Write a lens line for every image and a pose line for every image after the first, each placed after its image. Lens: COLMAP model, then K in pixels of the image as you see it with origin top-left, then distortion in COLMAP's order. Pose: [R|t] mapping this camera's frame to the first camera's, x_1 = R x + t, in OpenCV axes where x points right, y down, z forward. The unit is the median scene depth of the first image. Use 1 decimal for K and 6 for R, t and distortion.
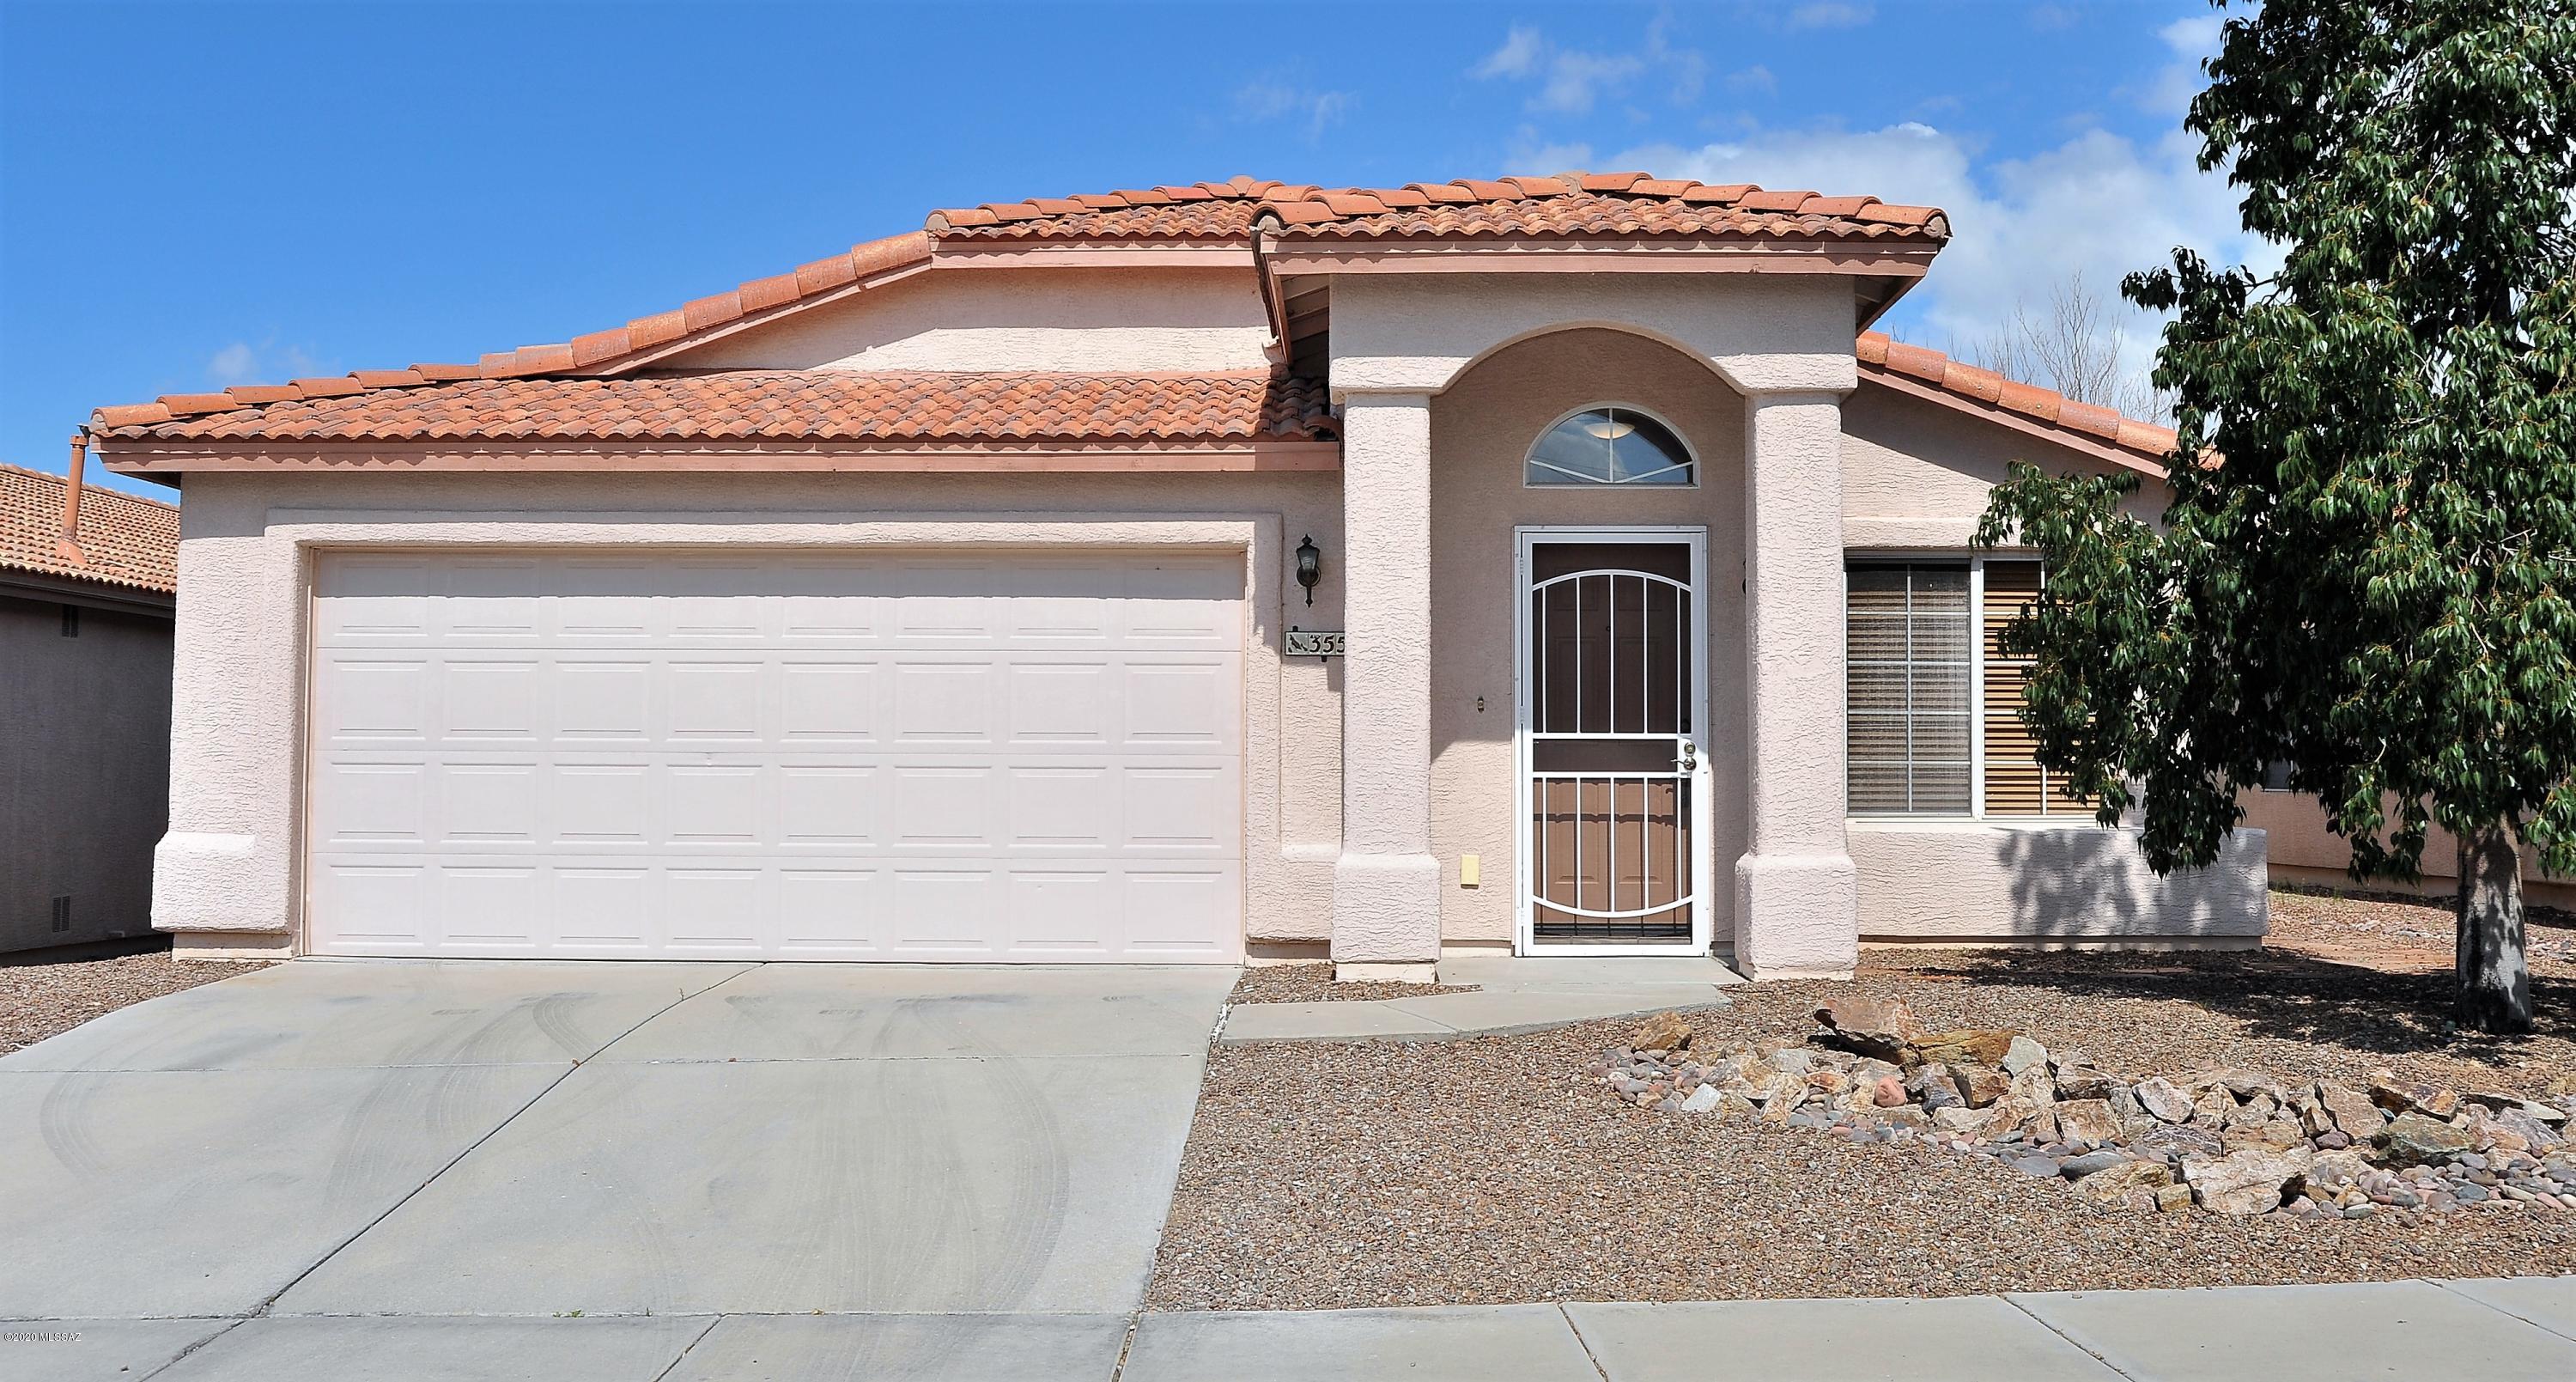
lens RADIAL K [[2549.7, 0, 1331.8], [0, 2549.7, 598.8], [0, 0, 1]] dist [-0.077928, -0.001685]
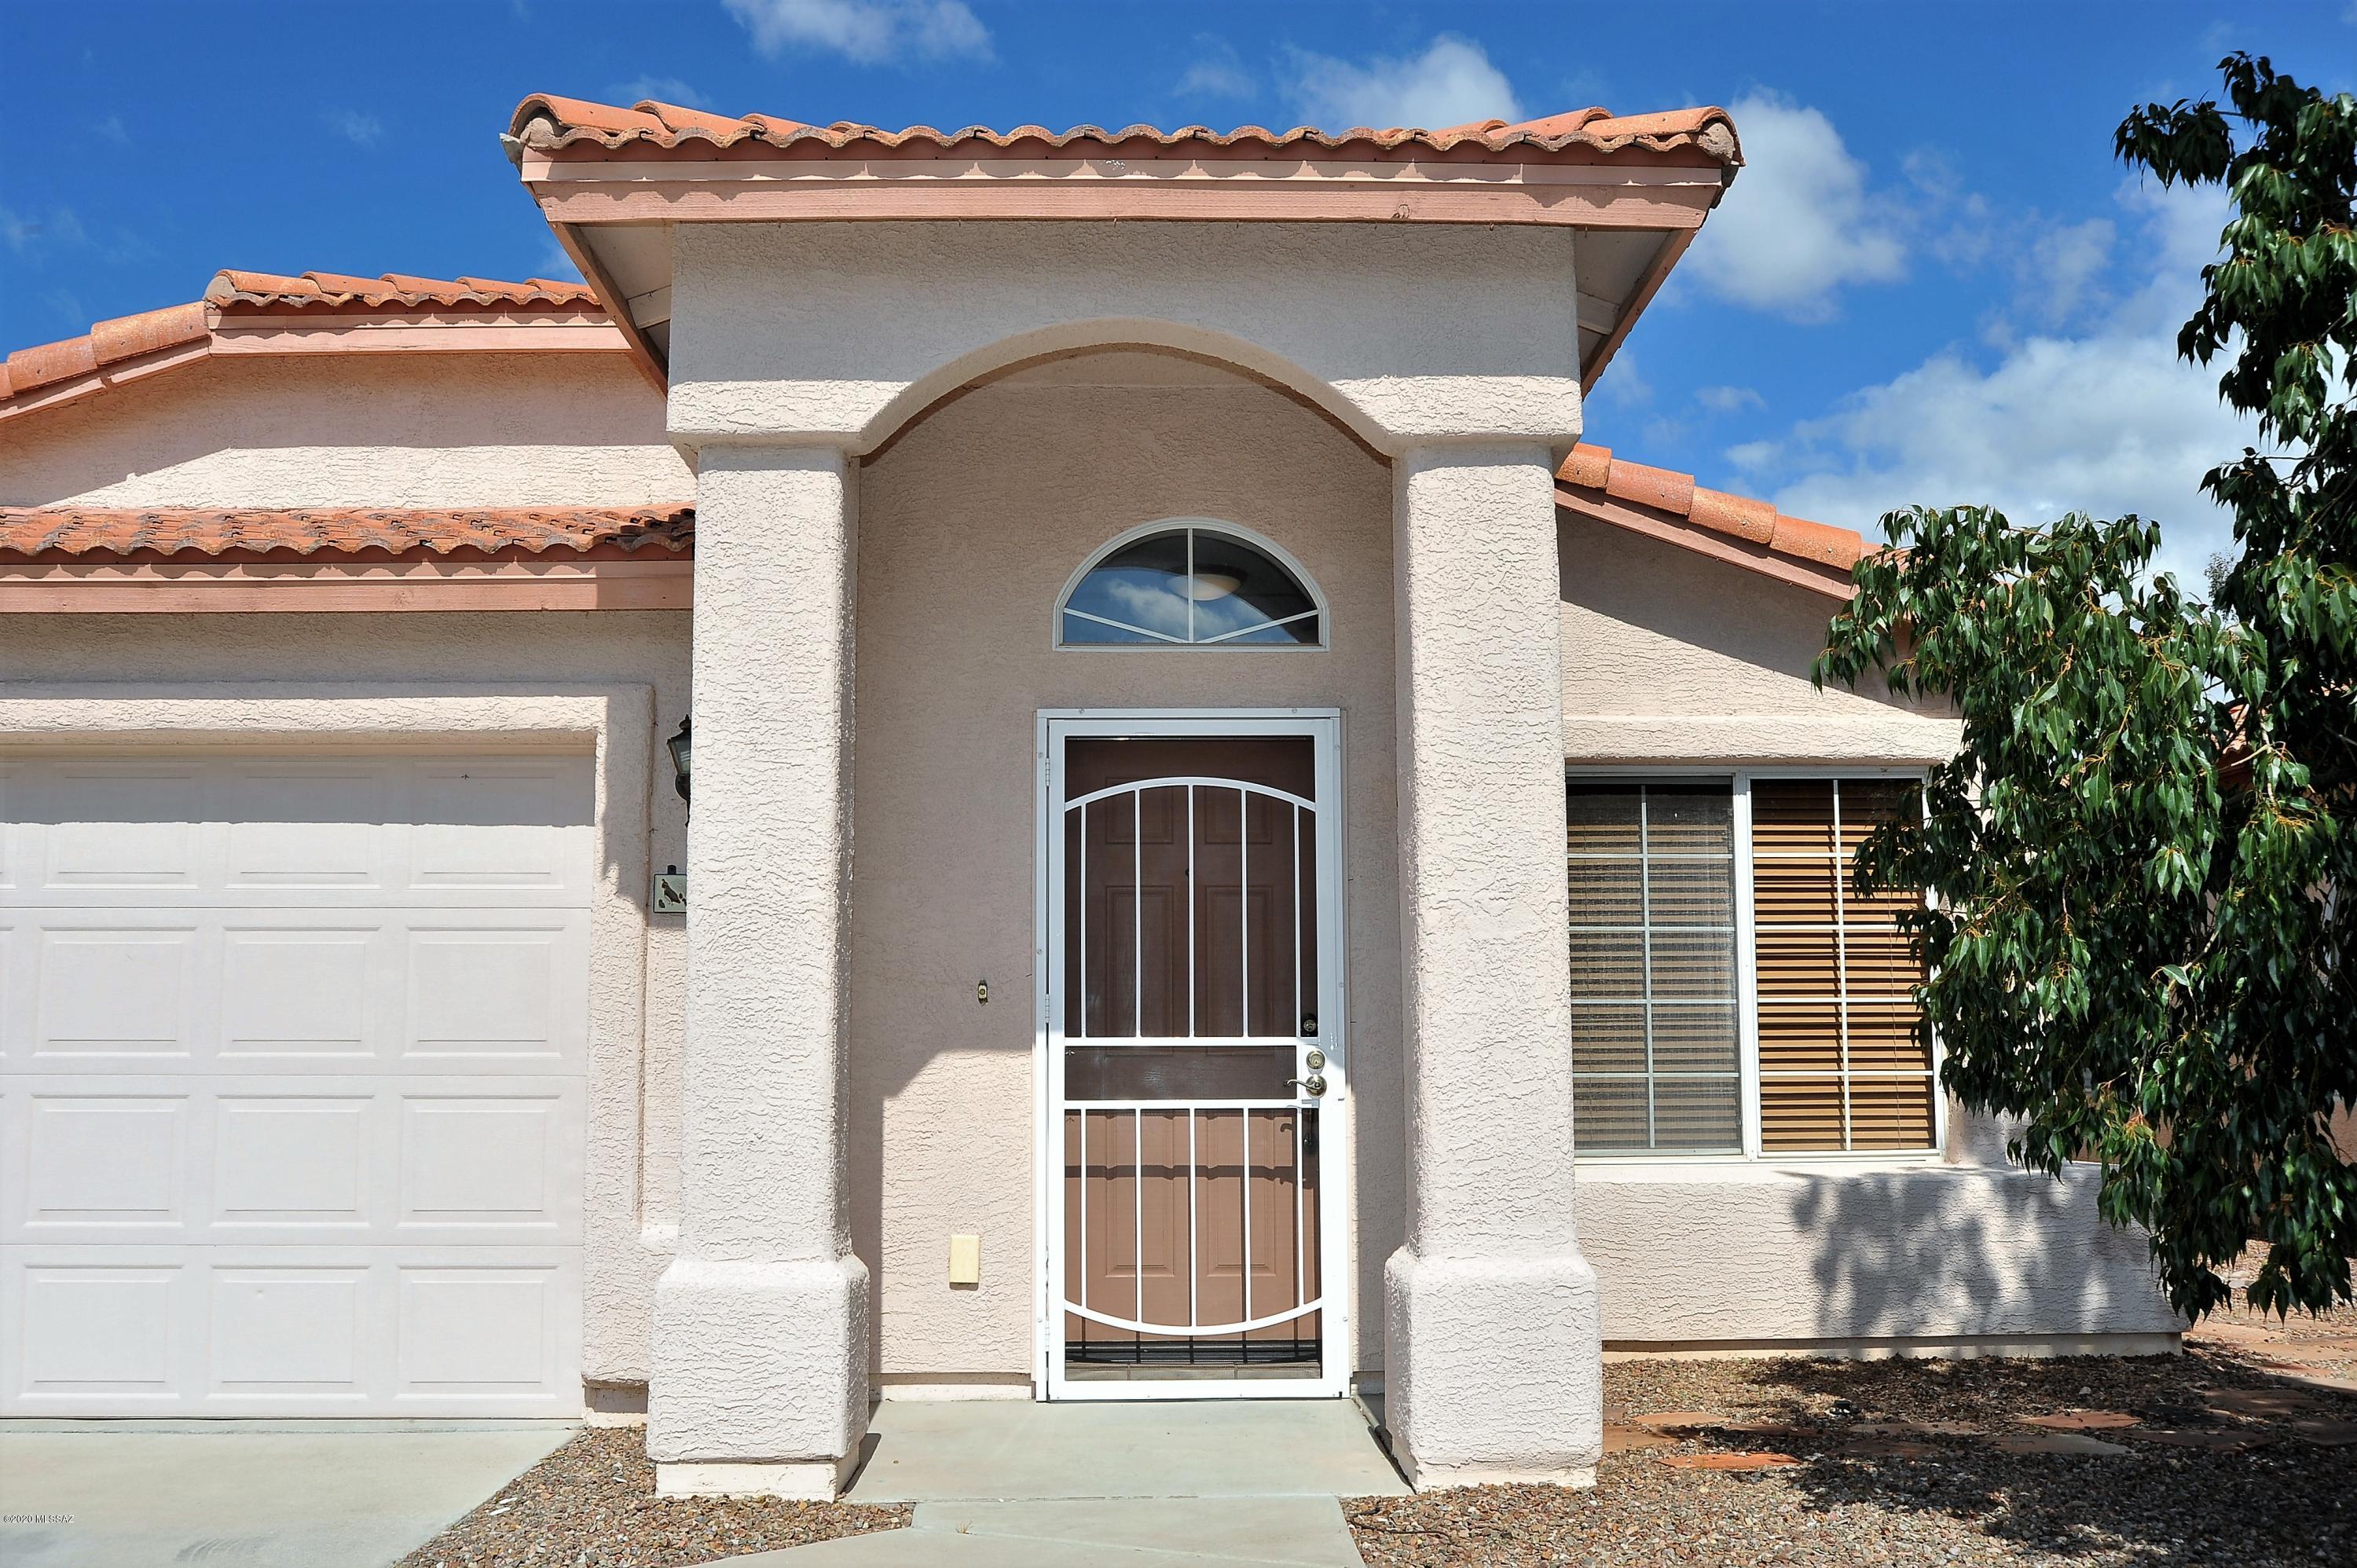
lens RADIAL K [[2094.0, 0, 1178.5], [0, 2094.0, 784.0], [0, 0, 1]] dist [-0.070233, 0.020610]
pose [[0.999214, -0.002944, 0.039540, 0.087002], [0.005432, 0.998001, -0.062957, 0.023178], [-0.039276, 0.063122, 0.997233, 0.485589]]
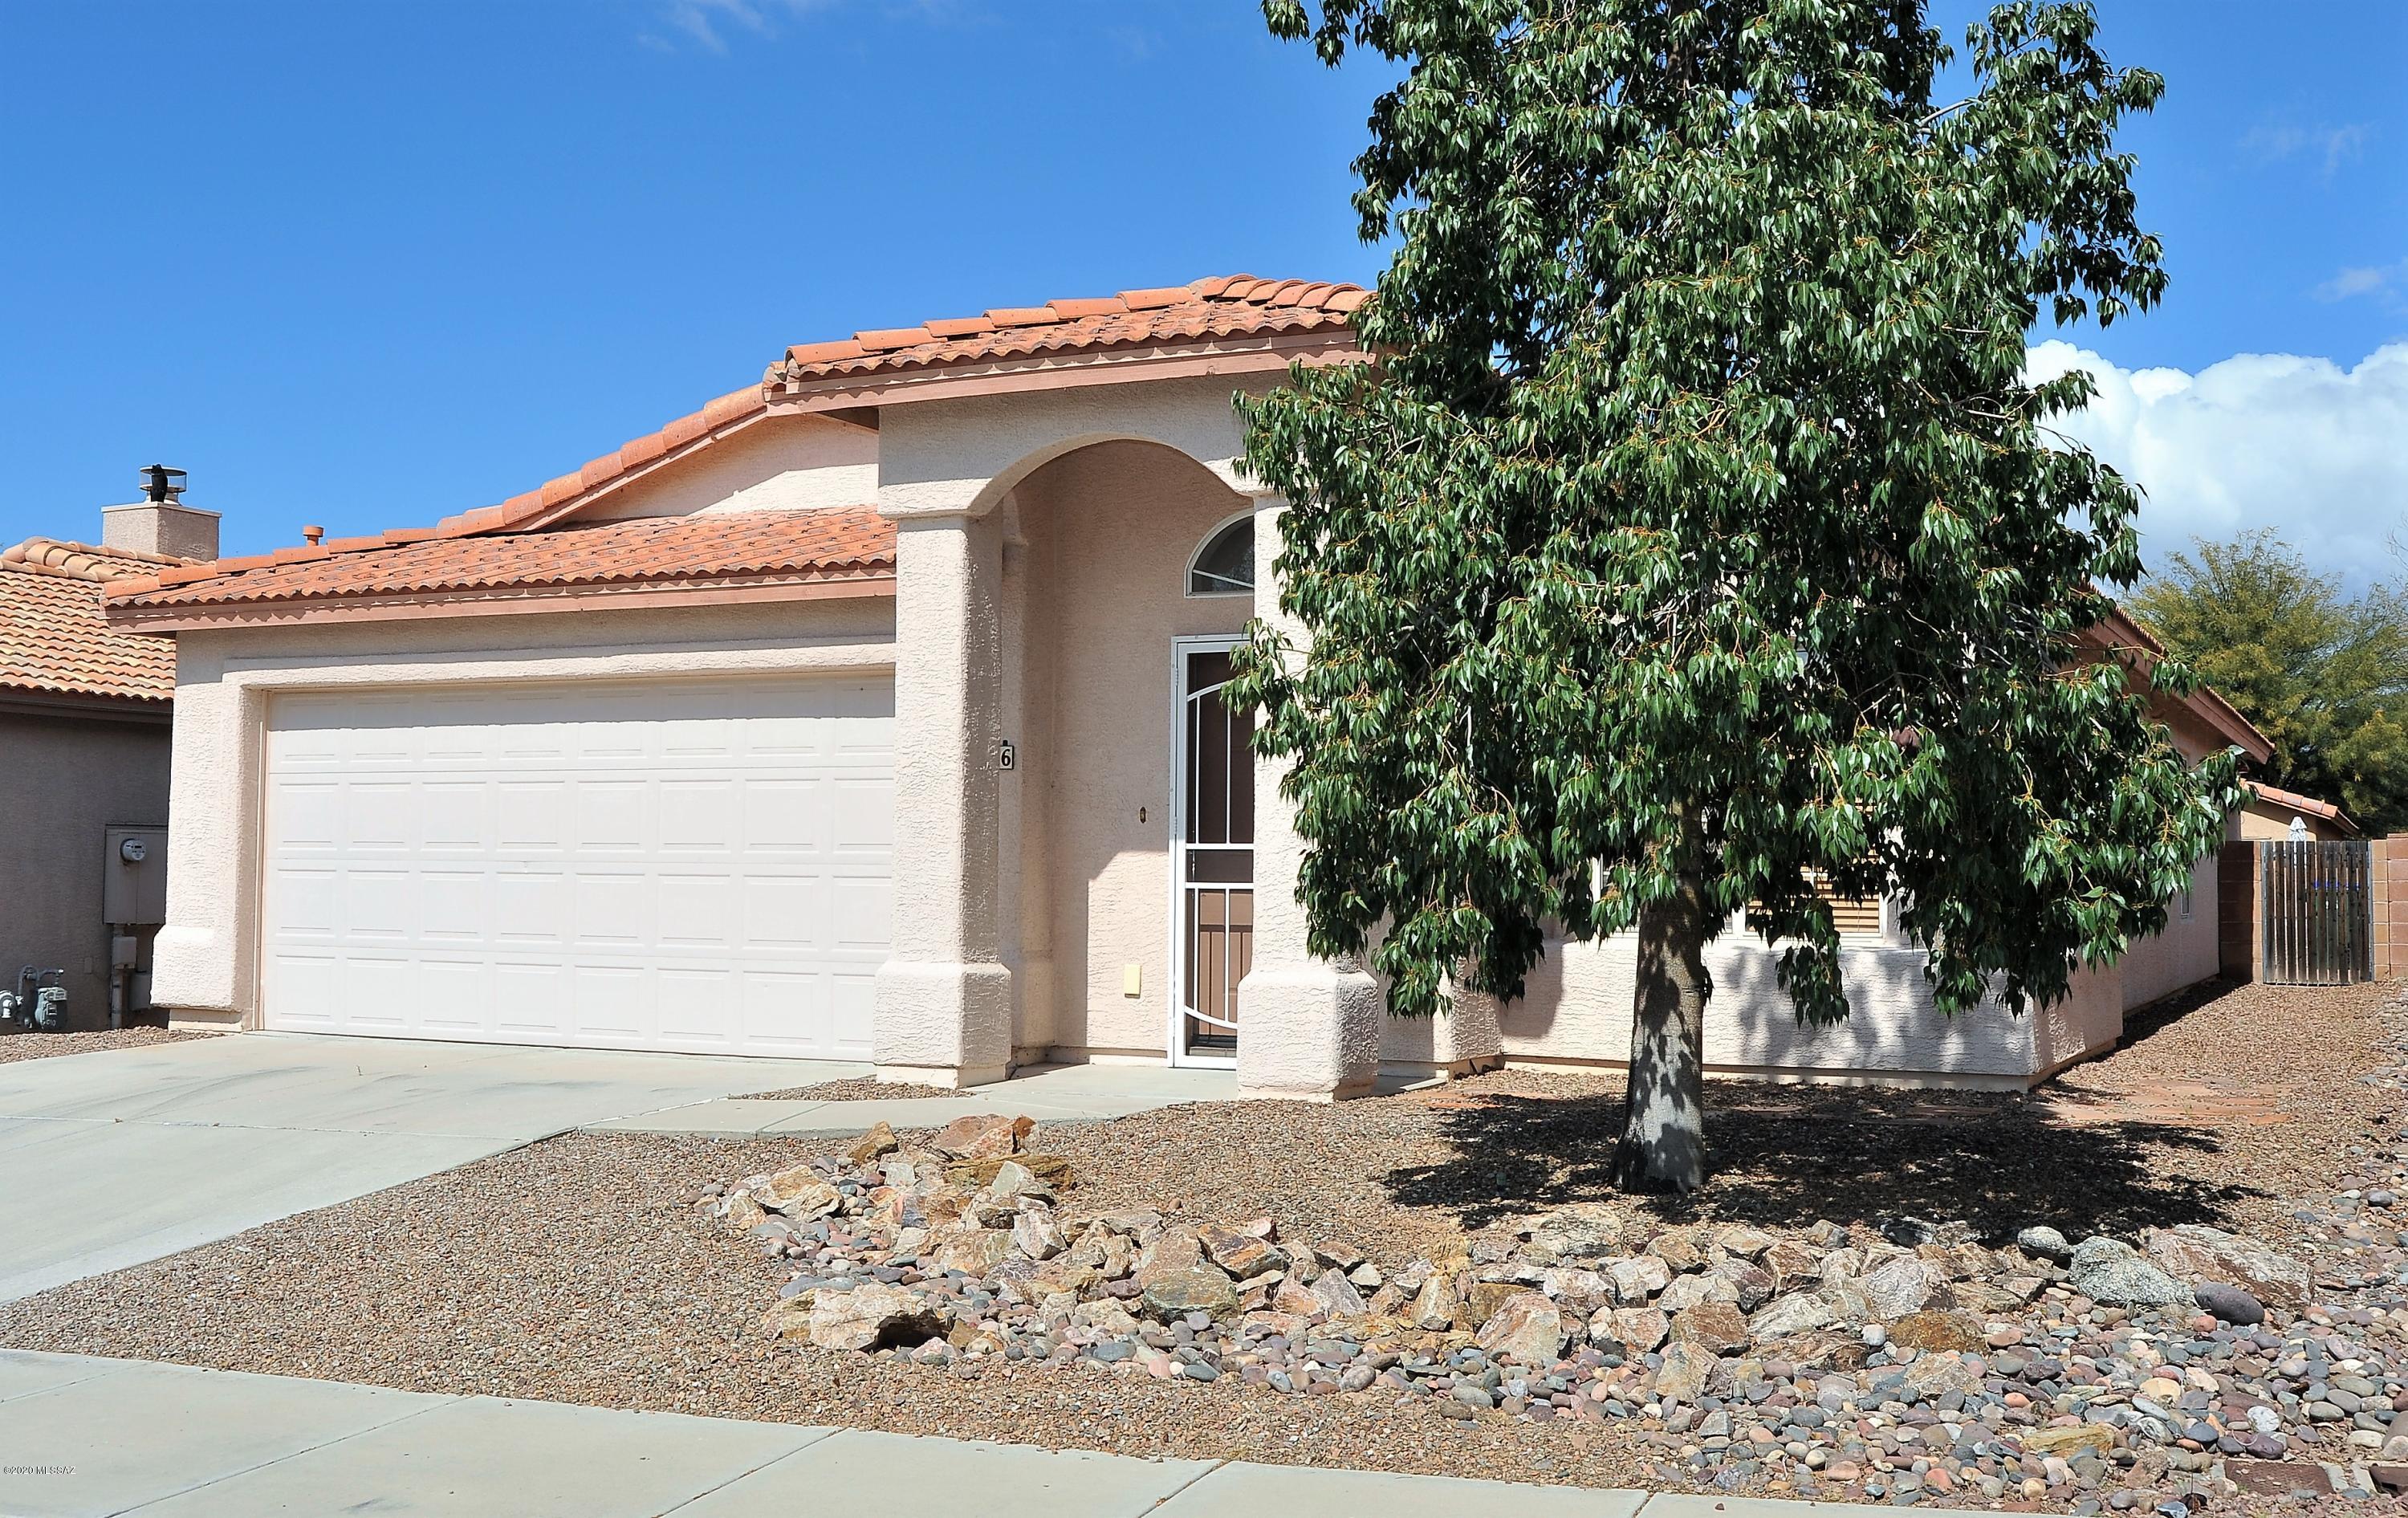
lens RADIAL K [[2560.6, 0, 1202.7], [0, 2560.6, 685.9], [0, 0, 1]] dist [-0.074809, 0.008944]
pose [[0.906286, -0.027391, -0.421778, 0.511675], [0.025571, 0.999623, -0.009974, 0.001105], [0.421892, -0.001746, 0.906644, 0.093640]]
